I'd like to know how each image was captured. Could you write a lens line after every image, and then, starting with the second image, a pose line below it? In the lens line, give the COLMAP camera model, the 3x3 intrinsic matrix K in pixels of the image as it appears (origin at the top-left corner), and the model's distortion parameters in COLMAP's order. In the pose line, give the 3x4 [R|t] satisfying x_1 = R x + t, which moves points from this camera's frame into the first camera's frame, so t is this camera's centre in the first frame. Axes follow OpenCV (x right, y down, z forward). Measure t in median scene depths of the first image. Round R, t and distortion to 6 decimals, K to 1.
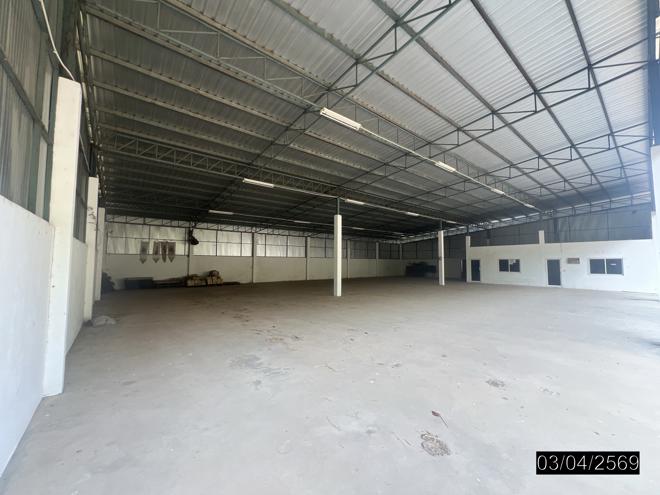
lens RADIAL K [[266.2, 0, 331.4], [0, 266.2, 247.1], [0, 0, 1]] dist [0.016788, 0.000153]
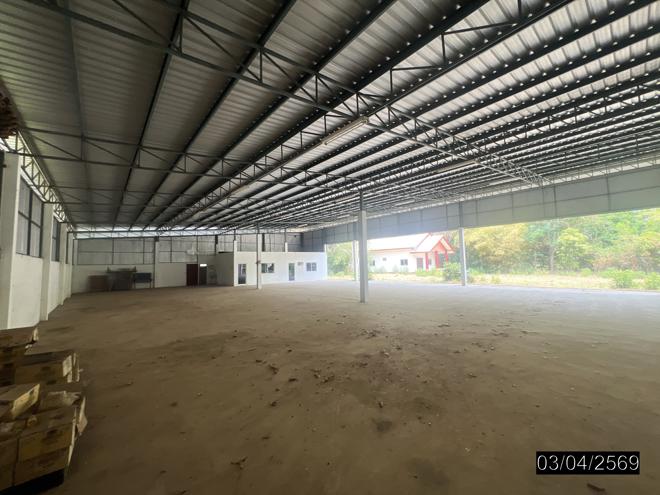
lens RADIAL K [[266.2, 0, 331.4], [0, 266.2, 247.1], [0, 0, 1]] dist [0.016788, 0.000153]
pose [[-0.028415, 0.037815, 0.998881, -0.603369], [-0.043709, 0.998281, -0.039036, 0.004822], [-0.998640, -0.044769, -0.026713, 0.735300]]
